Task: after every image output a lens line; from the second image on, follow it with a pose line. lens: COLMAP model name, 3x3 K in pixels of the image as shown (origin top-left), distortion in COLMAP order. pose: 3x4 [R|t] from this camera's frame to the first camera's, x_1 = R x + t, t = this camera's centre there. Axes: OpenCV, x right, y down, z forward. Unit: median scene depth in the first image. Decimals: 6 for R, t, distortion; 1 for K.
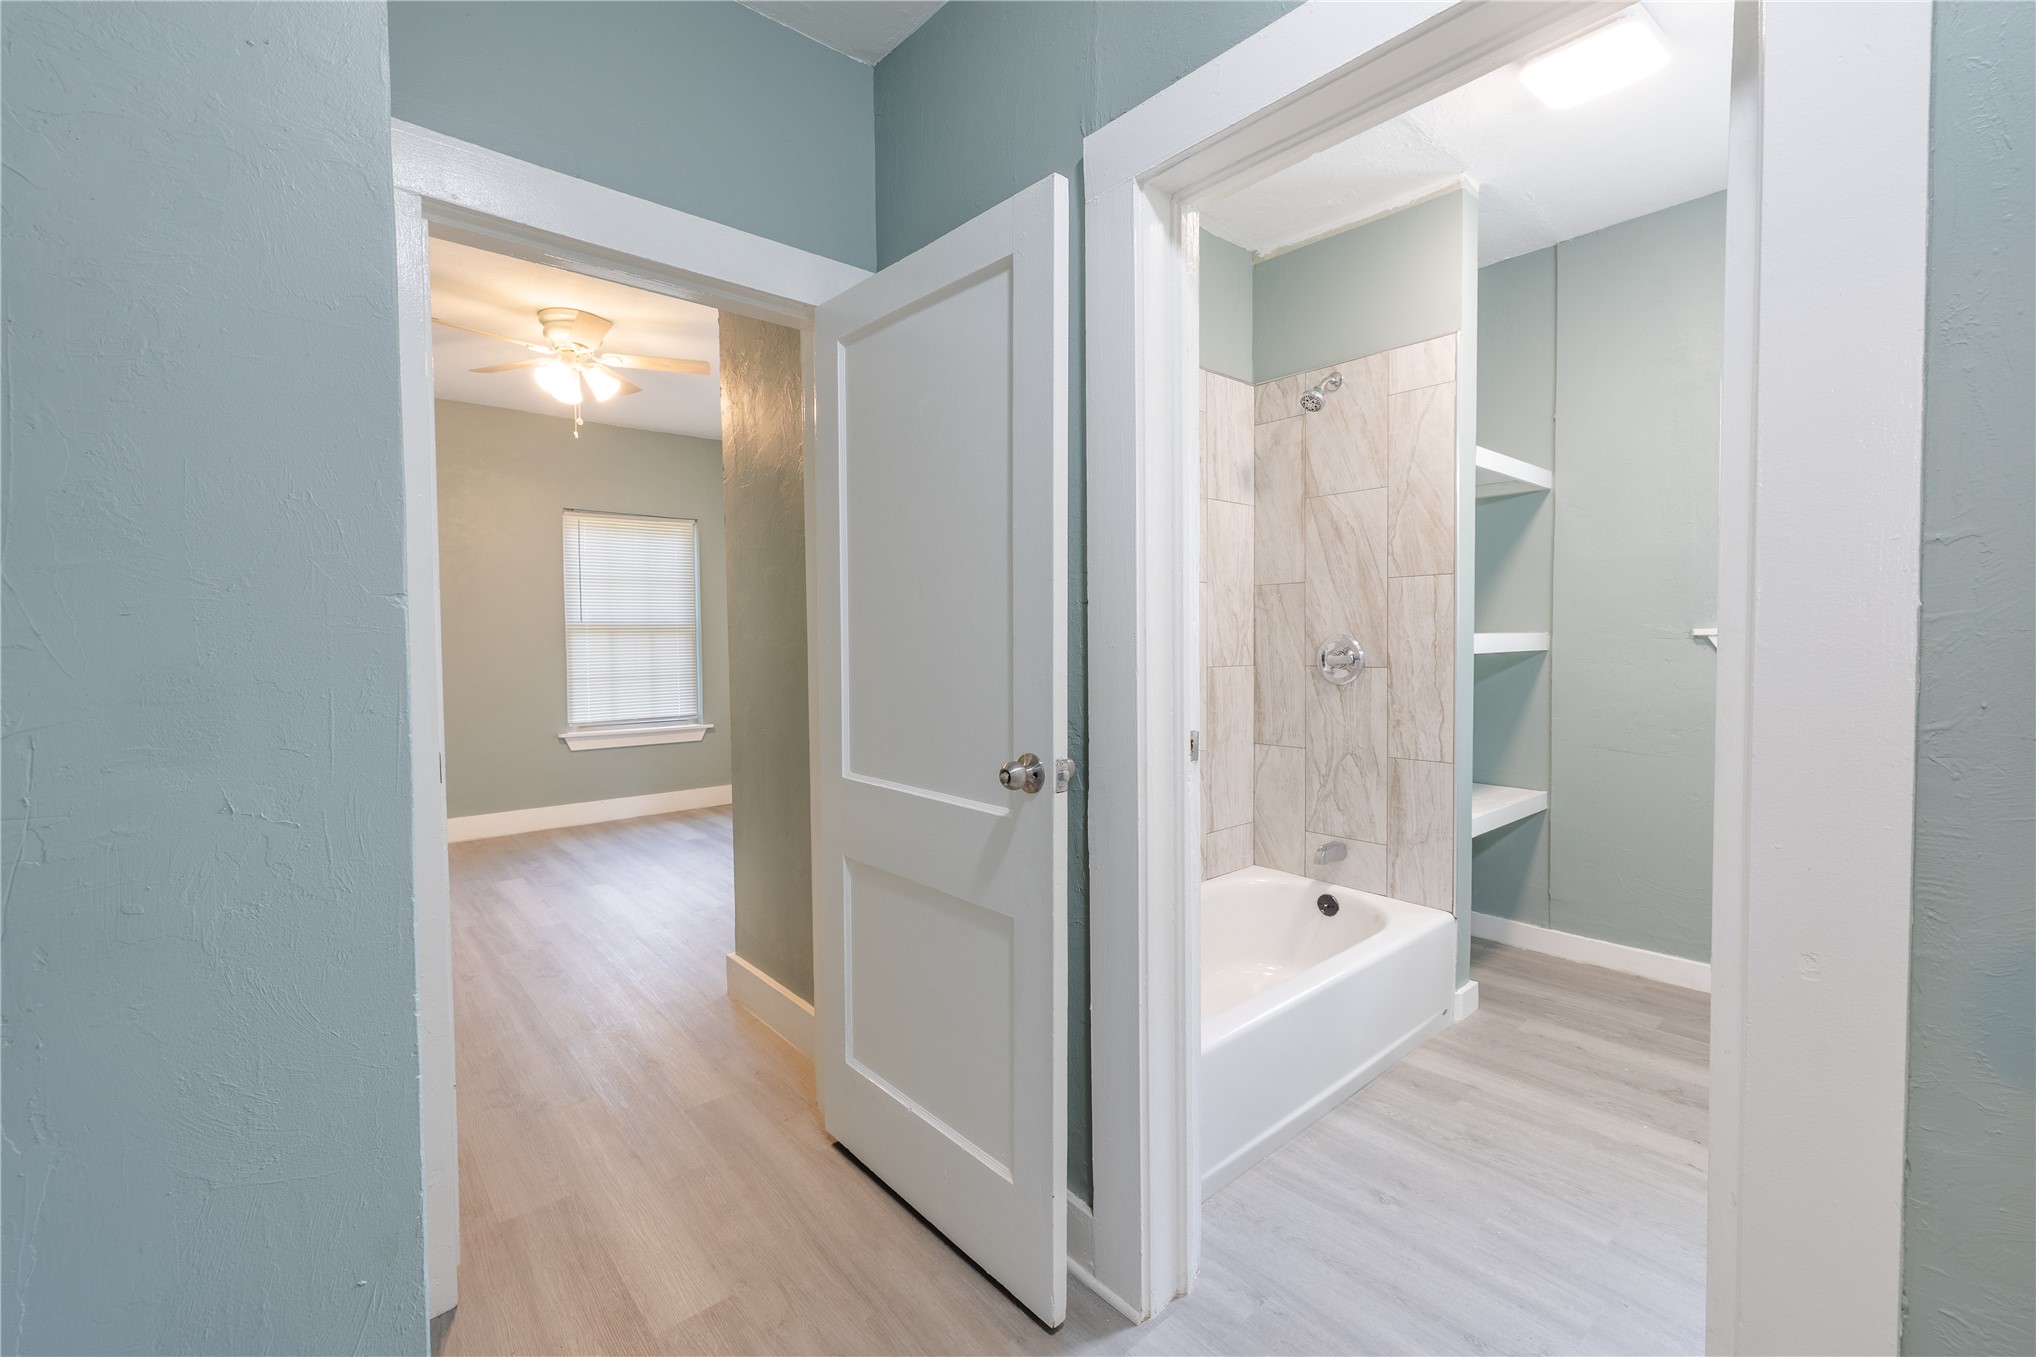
lens RADIAL K [[843.9, 0, 1016.2], [0, 843.9, 667.0], [0, 0, 1]] dist [-0.002487, 0.000108]
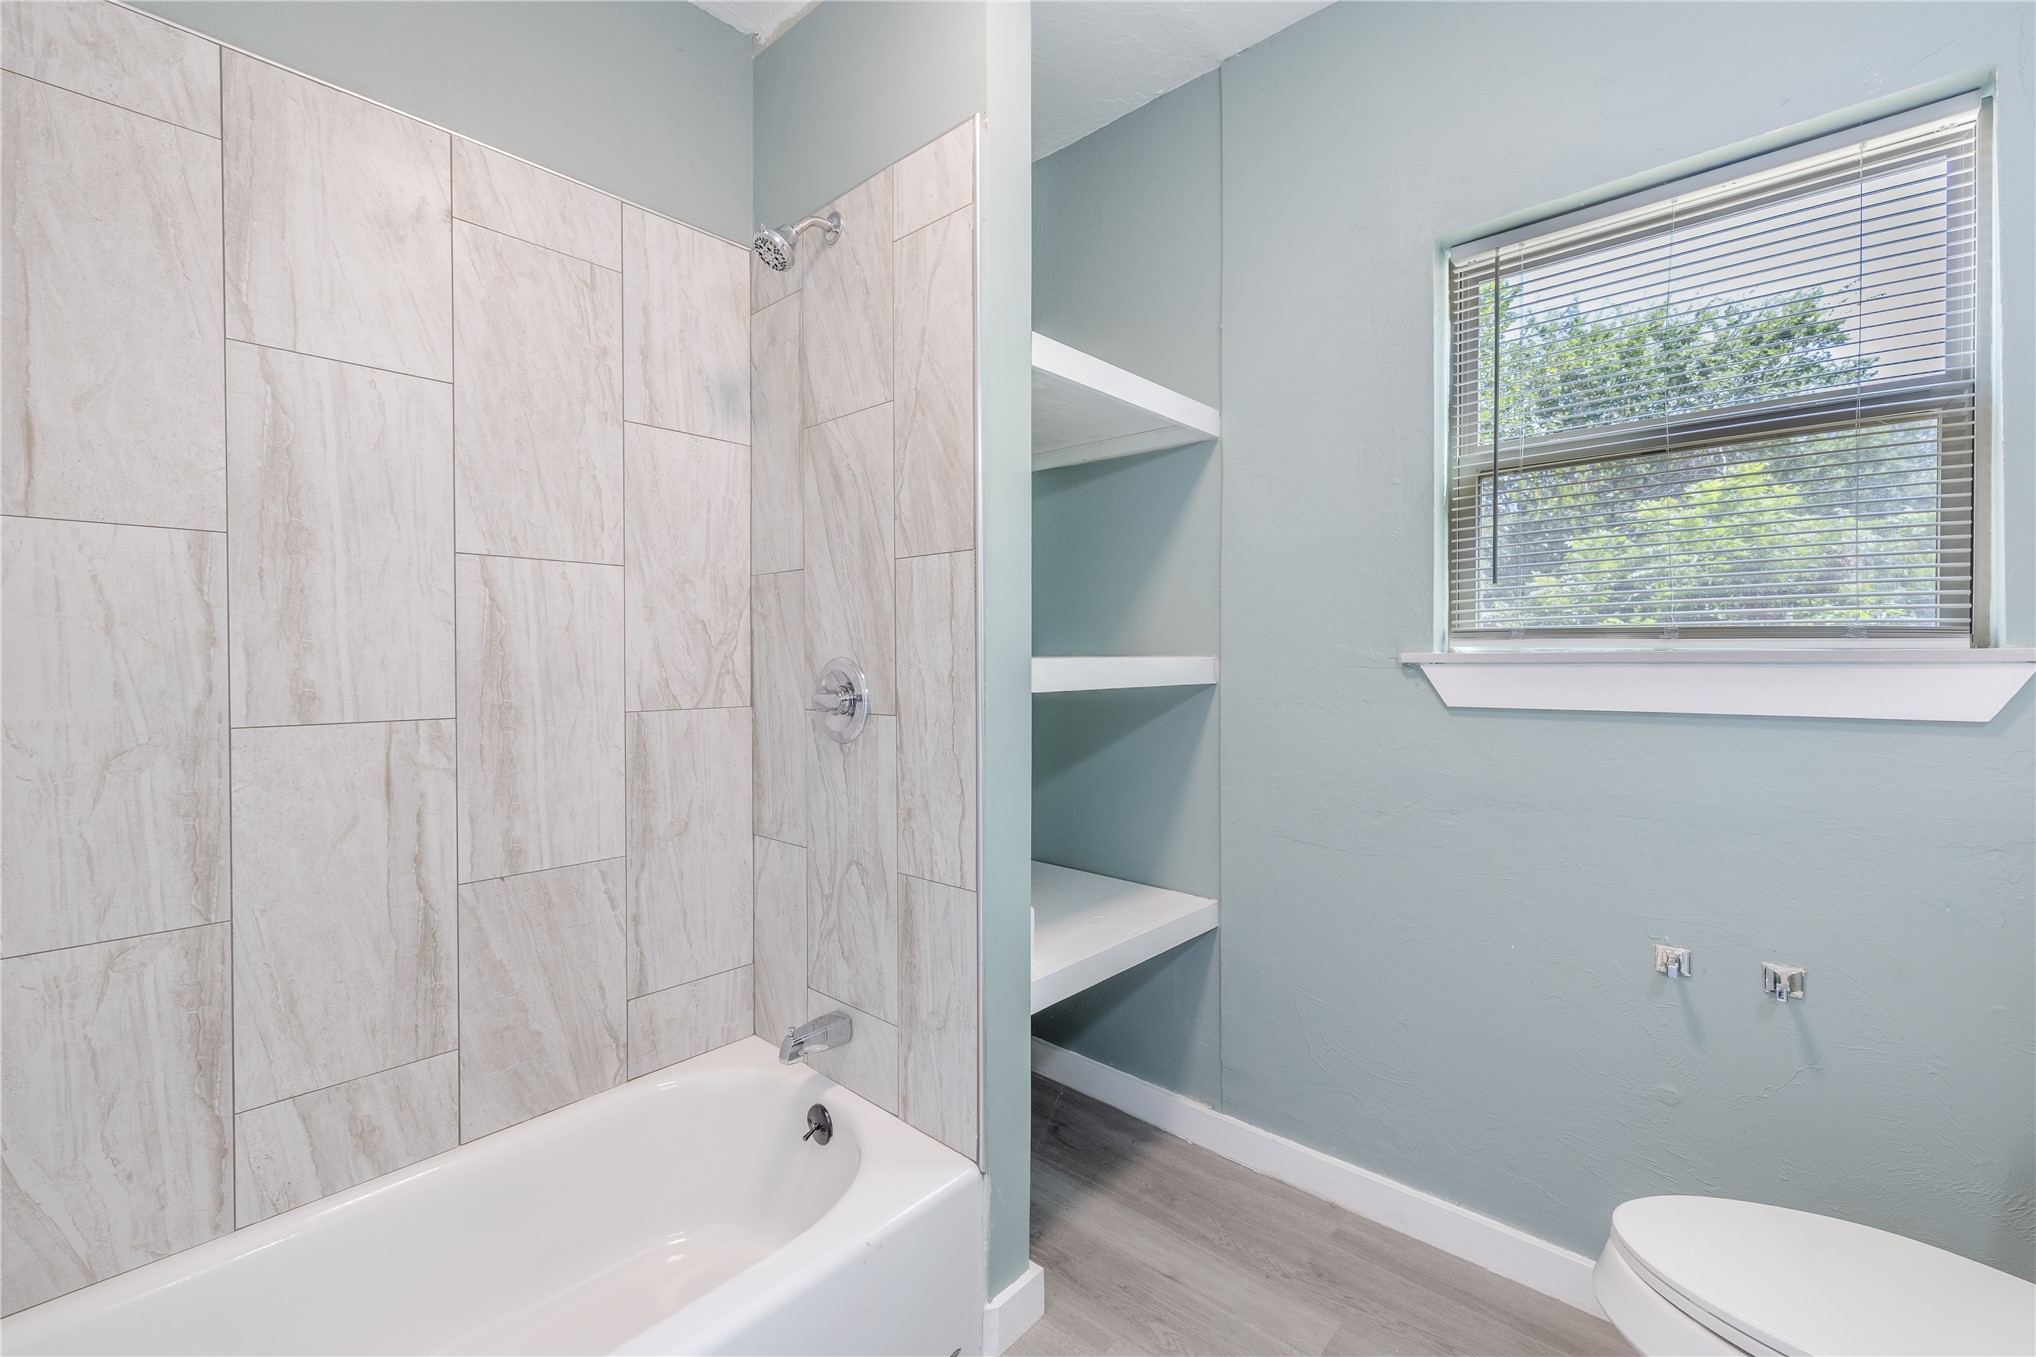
lens RADIAL K [[843.9, 0, 1016.2], [0, 843.9, 667.0], [0, 0, 1]] dist [-0.002487, 0.000108]
pose [[0.992213, 0.005809, 0.124414, 0.430294], [-0.003072, 0.999749, -0.022181, -0.019153], [-0.124511, 0.021626, 0.991982, 0.403375]]
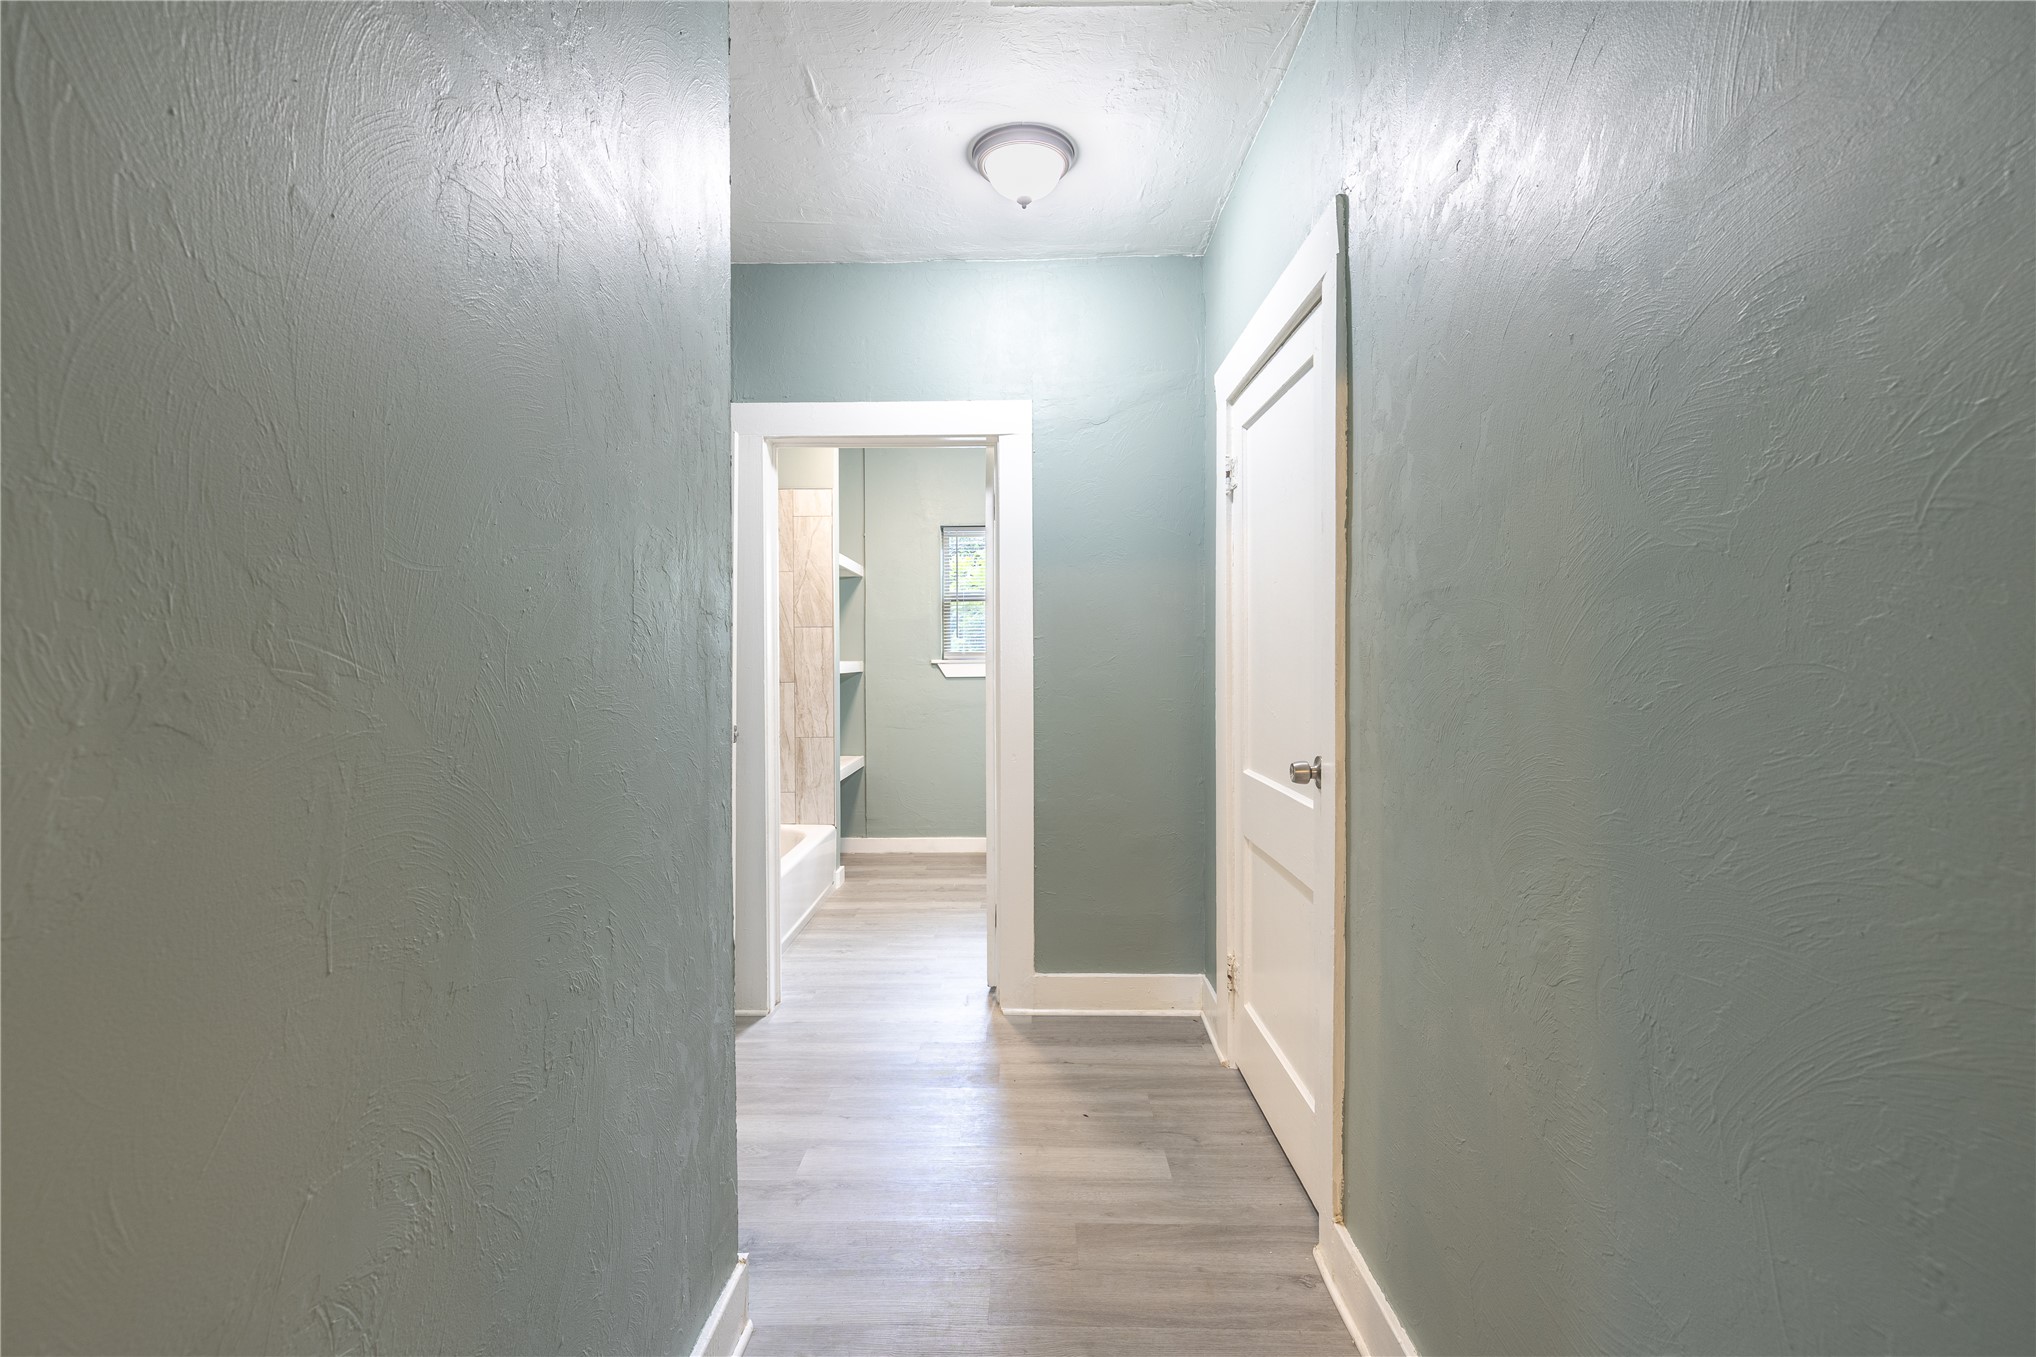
lens RADIAL K [[873.6, 0, 1012.9], [0, 873.6, 670.1], [0, 0, 1]] dist [0.001047, 0.000561]
pose [[0.664005, -0.002493, 0.747724, -0.516533], [0.021354, 0.999650, -0.015630, 0.011967], [-0.747423, 0.026345, 0.663825, -0.415386]]
